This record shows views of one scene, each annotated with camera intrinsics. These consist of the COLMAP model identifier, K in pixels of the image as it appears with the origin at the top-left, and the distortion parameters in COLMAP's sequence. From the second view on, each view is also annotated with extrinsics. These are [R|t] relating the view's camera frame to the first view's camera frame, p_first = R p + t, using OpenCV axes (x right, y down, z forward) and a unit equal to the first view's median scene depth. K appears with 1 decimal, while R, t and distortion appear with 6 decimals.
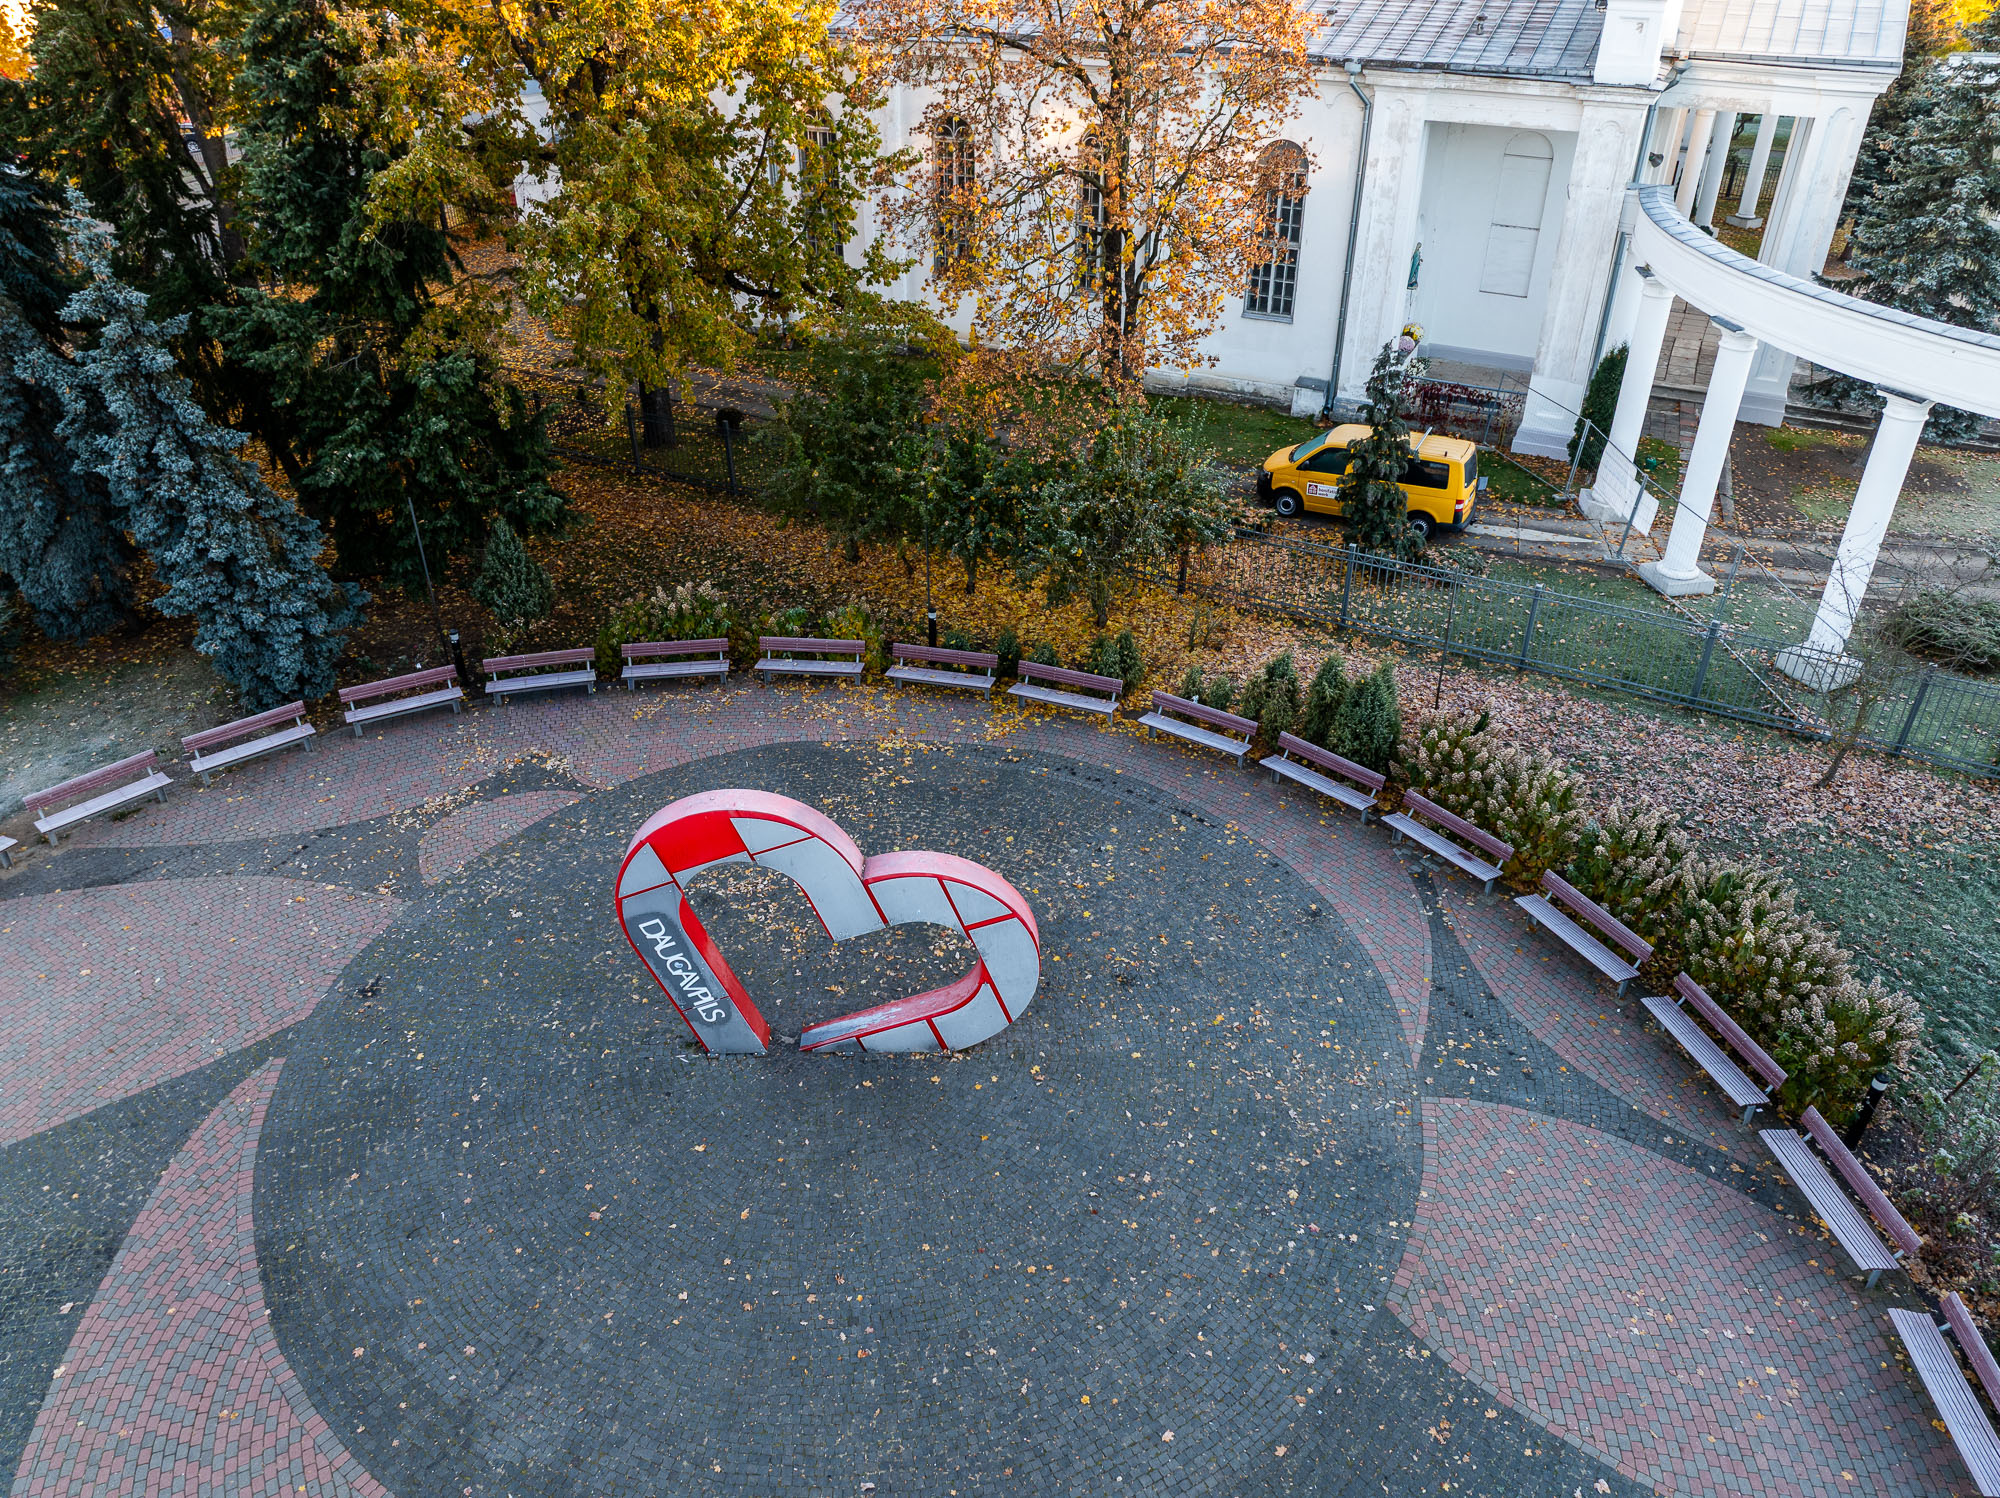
lens RADIAL K [[1448.6, 0, 1017.0], [0, 1448.6, 753.8], [0, 0, 1]] dist [-0.023566, 0.001234]
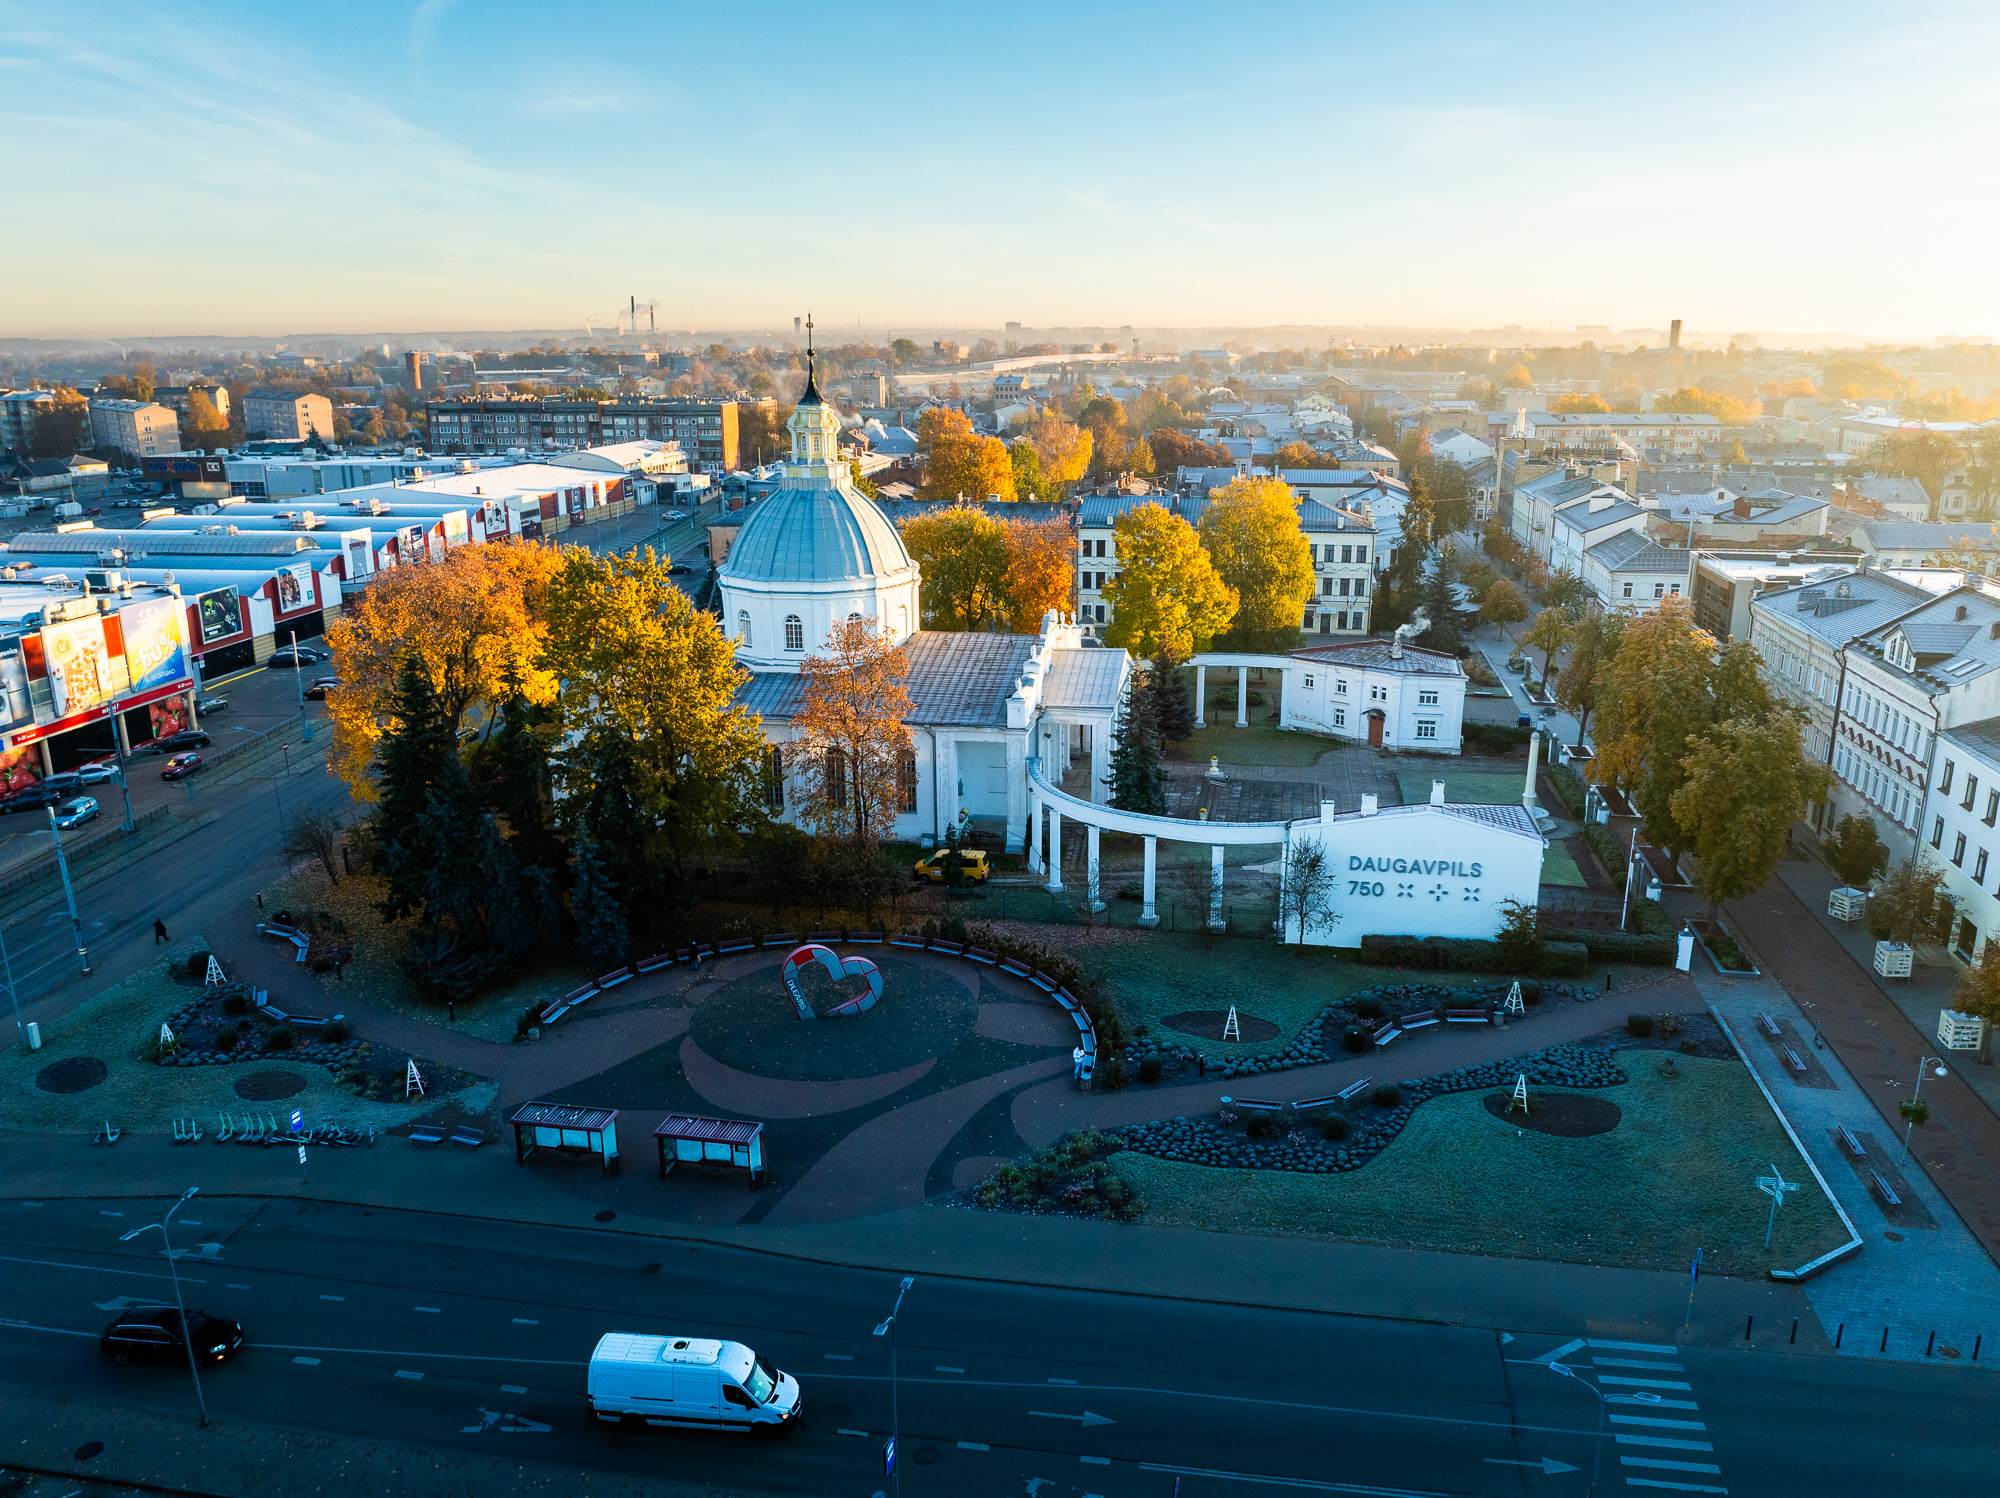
lens RADIAL K [[1448.6, 0, 1000.6], [0, 1448.6, 752.5], [0, 0, 1]] dist [-0.023566, 0.001234]
pose [[0.965584, -0.084131, 0.246110, -0.384181], [0.153968, 0.947521, -0.280174, 0.453483], [-0.209624, 0.308425, 0.927864, -1.923138]]
